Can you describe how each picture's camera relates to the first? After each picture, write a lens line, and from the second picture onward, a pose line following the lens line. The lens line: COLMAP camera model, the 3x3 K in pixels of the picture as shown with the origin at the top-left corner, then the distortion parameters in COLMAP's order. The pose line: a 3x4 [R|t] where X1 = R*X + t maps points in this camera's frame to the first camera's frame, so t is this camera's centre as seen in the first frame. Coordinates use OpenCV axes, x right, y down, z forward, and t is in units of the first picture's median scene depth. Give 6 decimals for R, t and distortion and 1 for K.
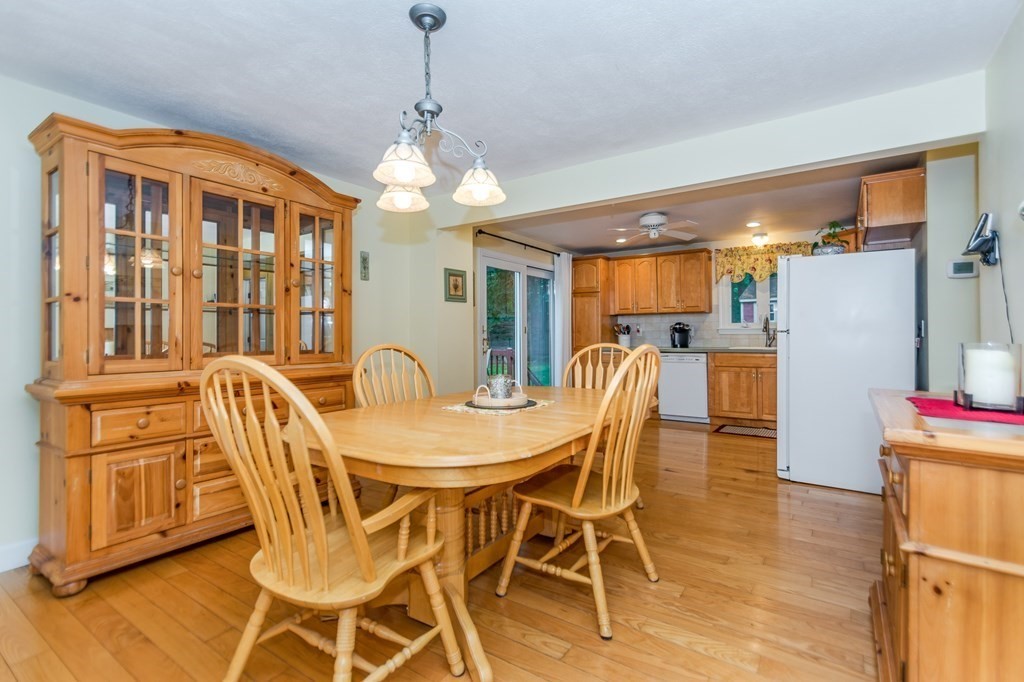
lens RADIAL K [[456.2, 0, 516.1], [0, 456.2, 334.8], [0, 0, 1]] dist [0.006710, 0.002617]
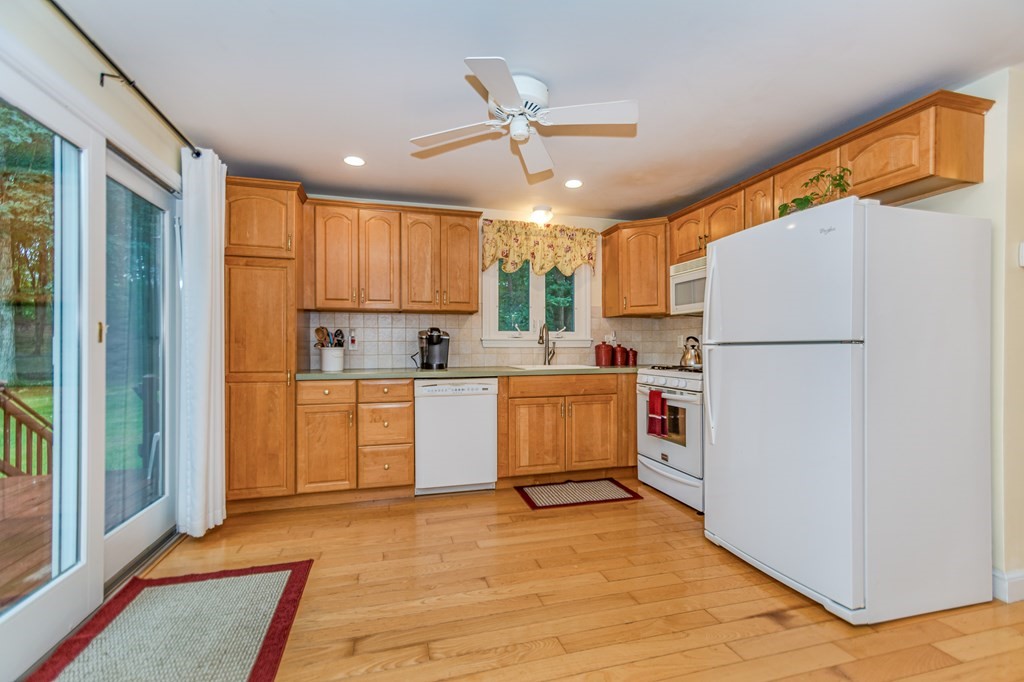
lens RADIAL K [[456.2, 0, 513.3], [0, 456.2, 342.5], [0, 0, 1]] dist [0.006710, 0.002617]
pose [[0.628313, 0.007528, 0.777924, -0.049162], [-0.001925, 0.999965, -0.008122, -0.002702], [-0.777958, 0.003606, 0.628306, 0.548715]]
